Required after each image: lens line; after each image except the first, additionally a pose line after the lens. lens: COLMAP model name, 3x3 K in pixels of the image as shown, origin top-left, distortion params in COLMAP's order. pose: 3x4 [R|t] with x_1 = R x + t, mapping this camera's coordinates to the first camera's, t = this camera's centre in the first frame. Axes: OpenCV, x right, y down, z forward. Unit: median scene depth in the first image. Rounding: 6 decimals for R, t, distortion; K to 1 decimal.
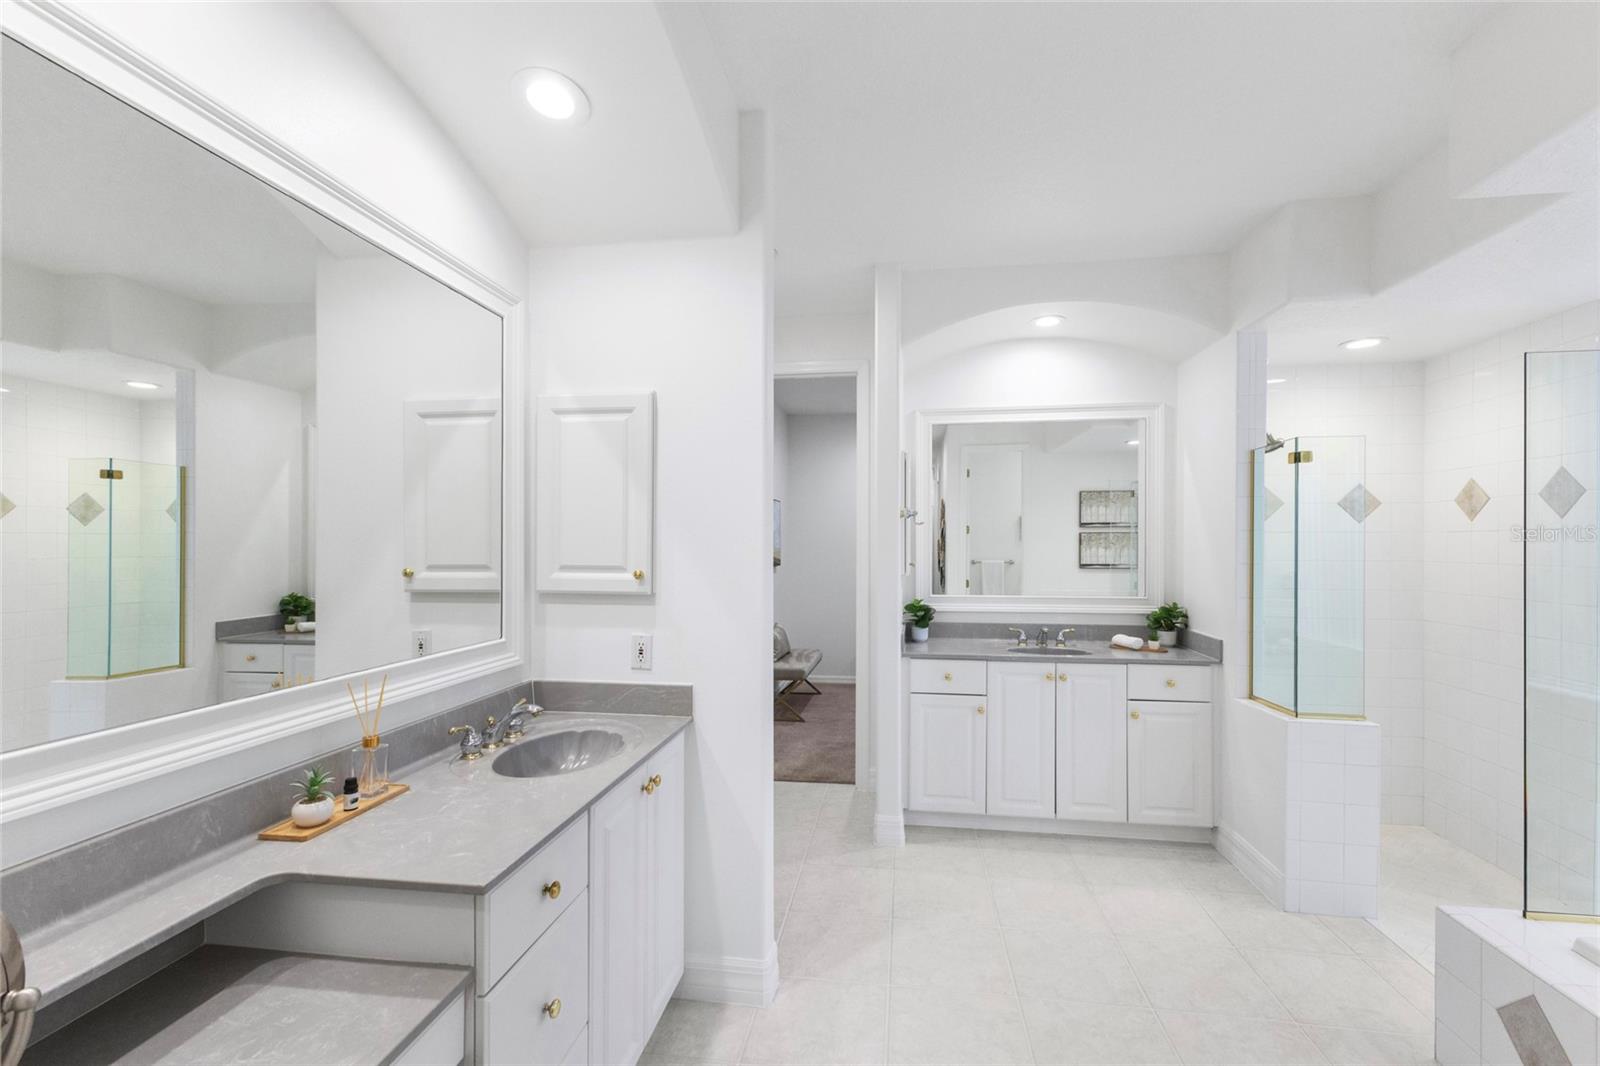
lens RADIAL K [[714.0, 0, 803.2], [0, 714.0, 535.8], [0, 0, 1]] dist [0.011607, -0.003483]
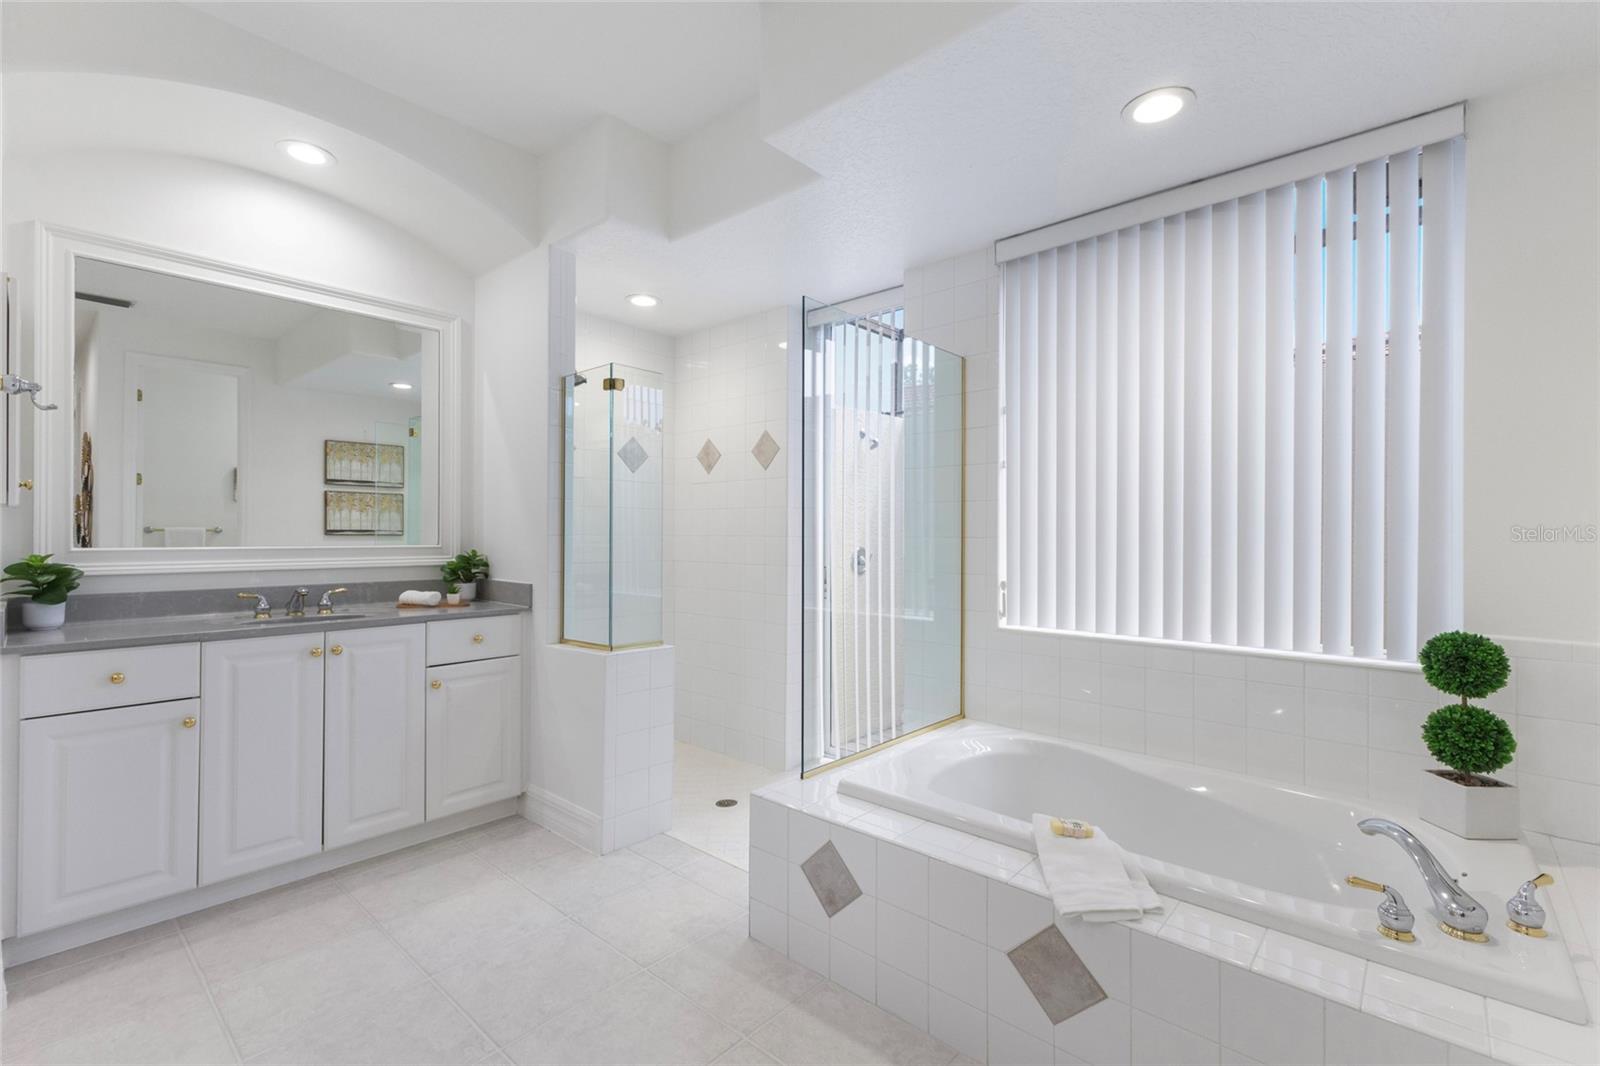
lens RADIAL K [[714.0, 0, 808.9], [0, 714.0, 532.4], [0, 0, 1]] dist [0.011607, -0.003483]
pose [[0.549606, 0.000073, 0.835424, 0.023362], [-0.004993, 0.999982, 0.003198, 0.074265], [-0.835409, -0.005929, 0.549597, 0.208827]]
